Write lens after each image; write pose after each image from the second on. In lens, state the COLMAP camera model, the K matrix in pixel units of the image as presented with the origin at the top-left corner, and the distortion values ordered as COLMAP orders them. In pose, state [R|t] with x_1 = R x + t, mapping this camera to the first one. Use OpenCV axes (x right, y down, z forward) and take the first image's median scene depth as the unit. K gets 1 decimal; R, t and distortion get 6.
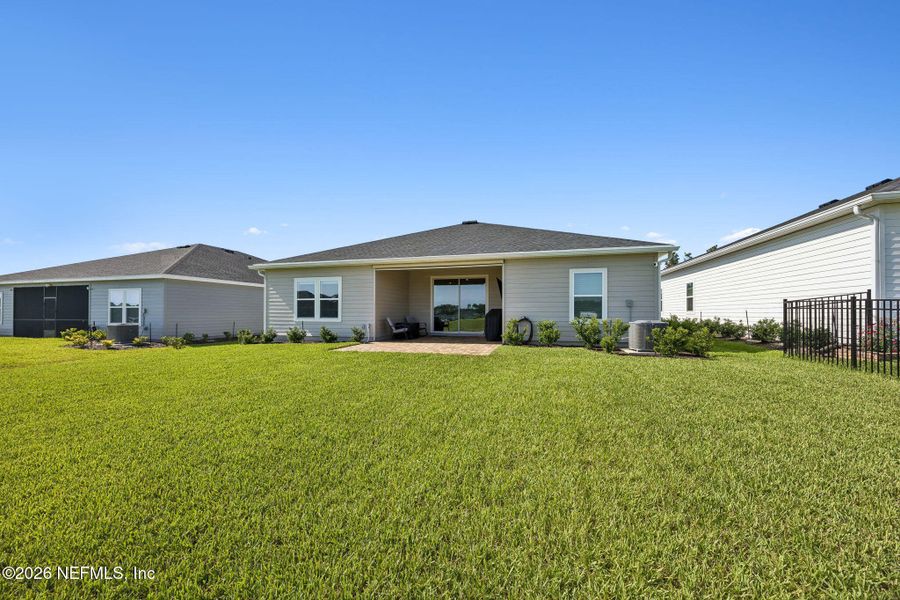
lens RADIAL K [[341.6, 0, 450.9], [0, 341.6, 311.9], [0, 0, 1]] dist [-0.000651, -0.000058]
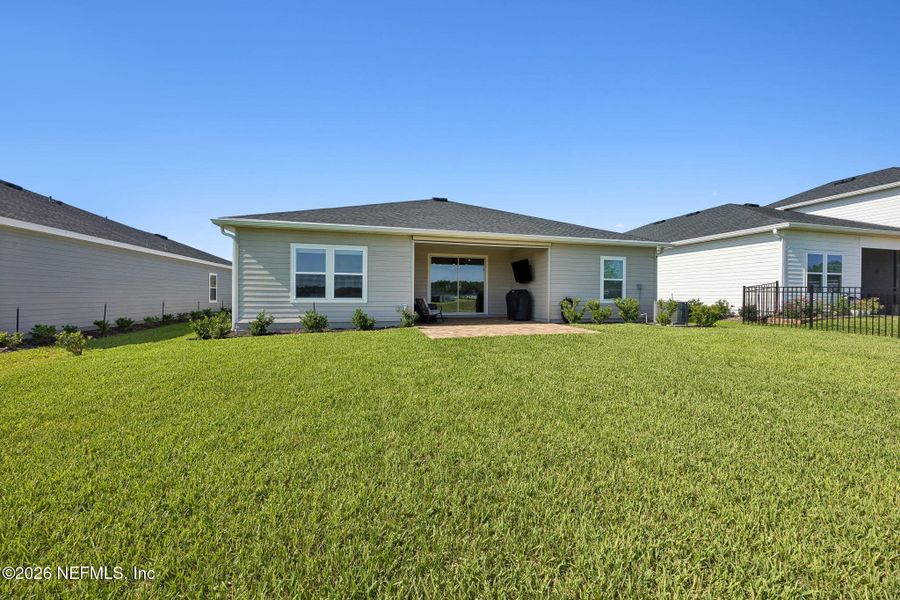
lens RADIAL K [[341.5, 0, 451.3], [0, 341.5, 299.5], [0, 0, 1]] dist [-0.001043, -0.000189]
pose [[0.866580, 0.000990, 0.499037, -0.591708], [-0.007537, 0.999910, 0.011105, 0.011389], [-0.498982, -0.013385, 0.866509, 0.227107]]
